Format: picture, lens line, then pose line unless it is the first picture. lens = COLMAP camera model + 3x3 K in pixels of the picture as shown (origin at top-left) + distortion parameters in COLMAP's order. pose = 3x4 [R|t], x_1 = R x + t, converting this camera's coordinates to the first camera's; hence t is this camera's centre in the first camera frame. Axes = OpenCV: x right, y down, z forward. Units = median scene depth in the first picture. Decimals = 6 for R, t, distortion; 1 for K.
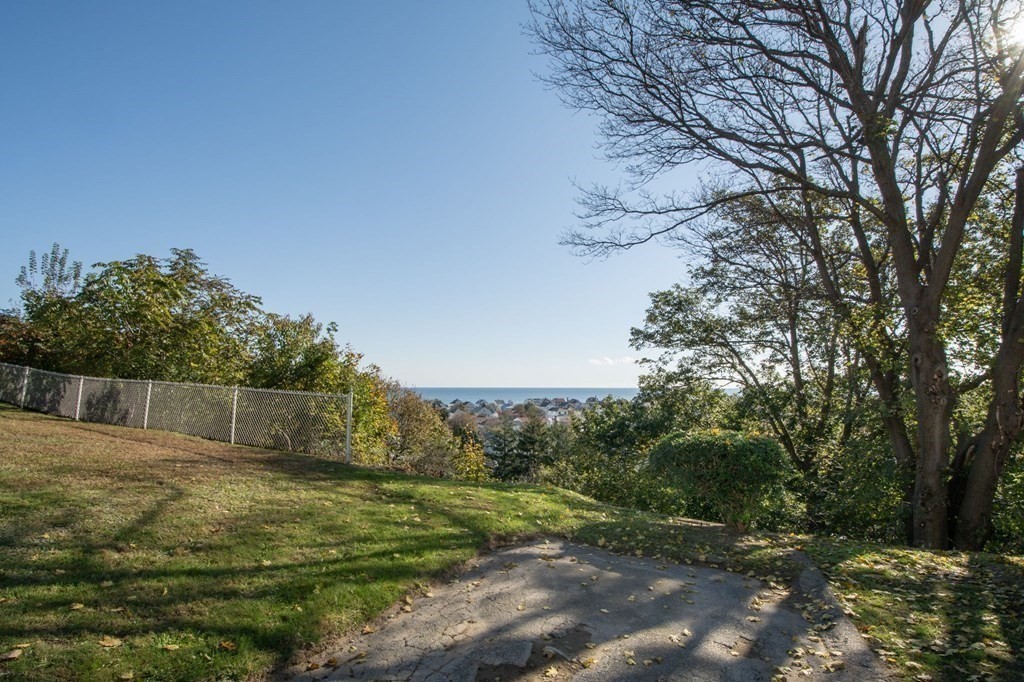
lens RADIAL K [[721.3, 0, 512.0], [0, 721.3, 341.0], [0, 0, 1]] dist [0.004678, 0.005758]
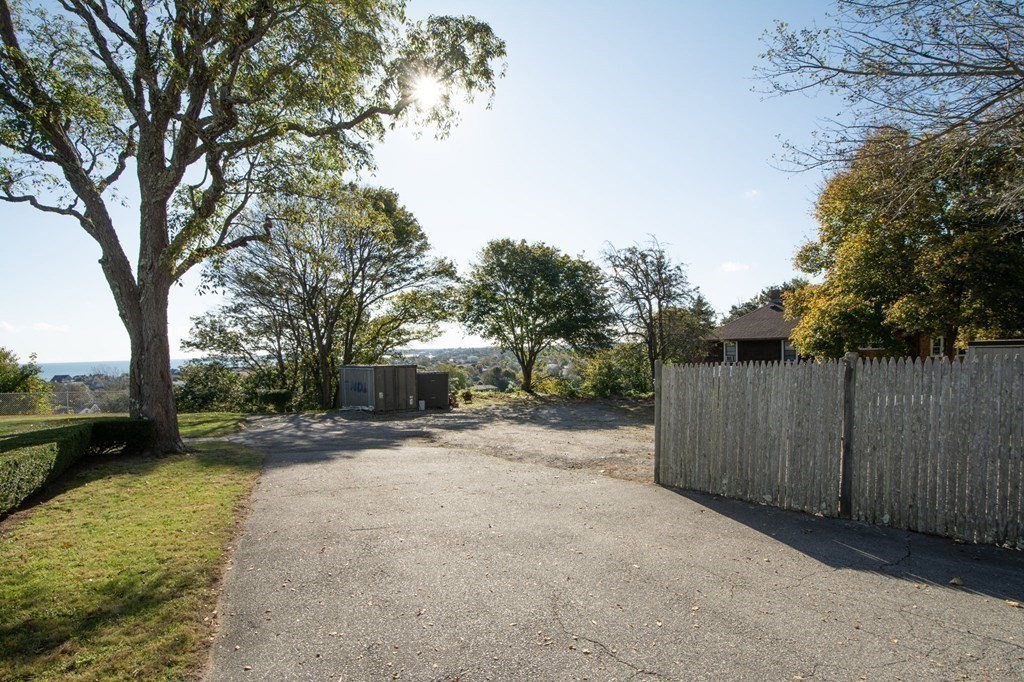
lens RADIAL K [[721.3, 0, 512.0], [0, 721.3, 341.0], [0, 0, 1]] dist [0.004678, 0.005758]
pose [[0.755983, -0.057655, 0.652047, -0.440650], [0.019127, 0.997634, 0.066037, -0.140532], [-0.654312, -0.037451, 0.755297, -0.973924]]
